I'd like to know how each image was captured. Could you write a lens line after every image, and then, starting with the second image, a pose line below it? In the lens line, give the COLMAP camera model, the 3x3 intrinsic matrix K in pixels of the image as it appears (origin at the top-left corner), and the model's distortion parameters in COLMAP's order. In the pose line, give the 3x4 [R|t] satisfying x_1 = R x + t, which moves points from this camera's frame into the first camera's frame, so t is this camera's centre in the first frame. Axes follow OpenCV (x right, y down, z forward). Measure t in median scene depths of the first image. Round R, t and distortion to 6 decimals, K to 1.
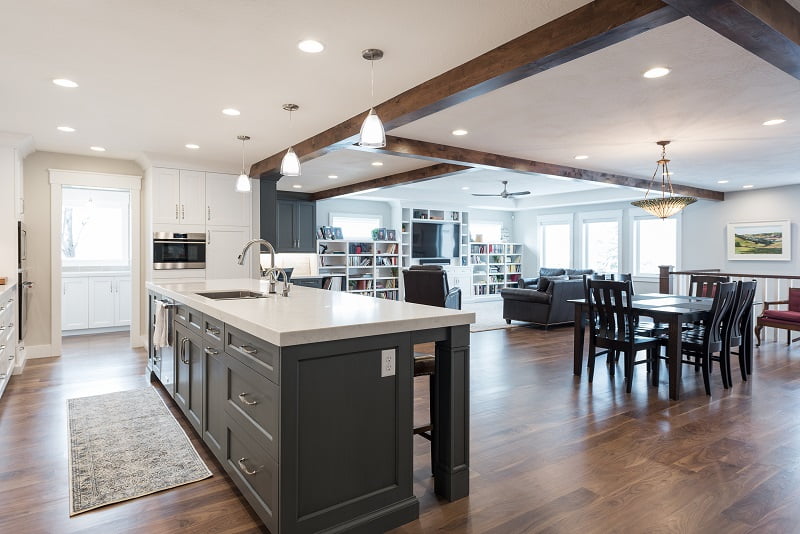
lens RADIAL K [[478.5, 0, 400.0], [0, 478.5, 254.5], [0, 0, 1]] dist [0.003402, 0.001379]
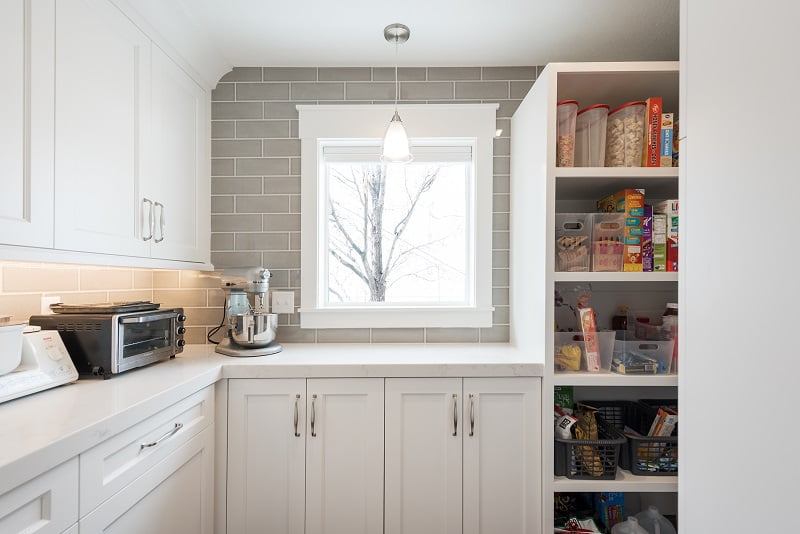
lens RADIAL K [[355.2, 0, 402.5], [0, 355.2, 281.2], [0, 0, 1]] dist [-0.001767, -0.000604]
pose [[0.810162, -0.002167, -0.586202, -0.531588], [-0.003712, 0.999954, -0.008826, -0.007320], [0.586194, 0.009326, 0.810117, 0.857324]]
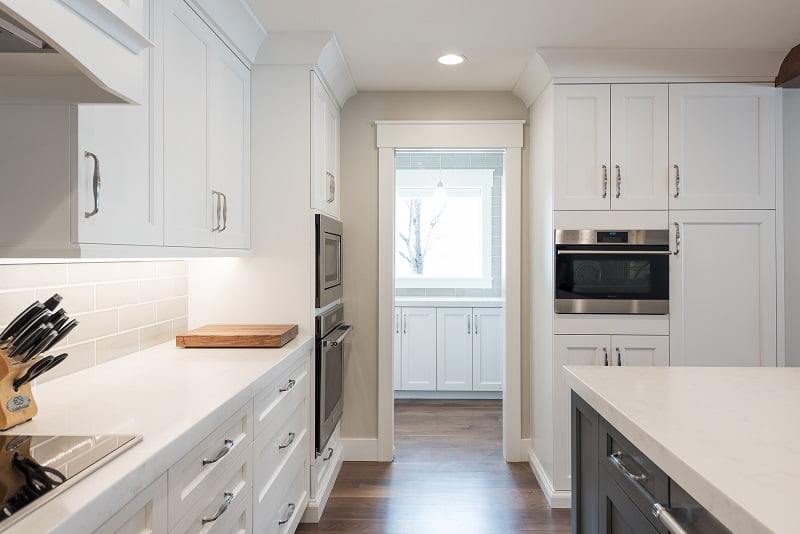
lens RADIAL K [[543.1, 0, 400.0], [0, 543.1, 267.0], [0, 0, 1]] dist [0.001001, 0.000197]
pose [[0.792659, 0.011689, -0.609554, -0.266038], [-0.002582, 0.999872, 0.015816, -0.016456], [0.609660, -0.010962, 0.792587, 0.424249]]
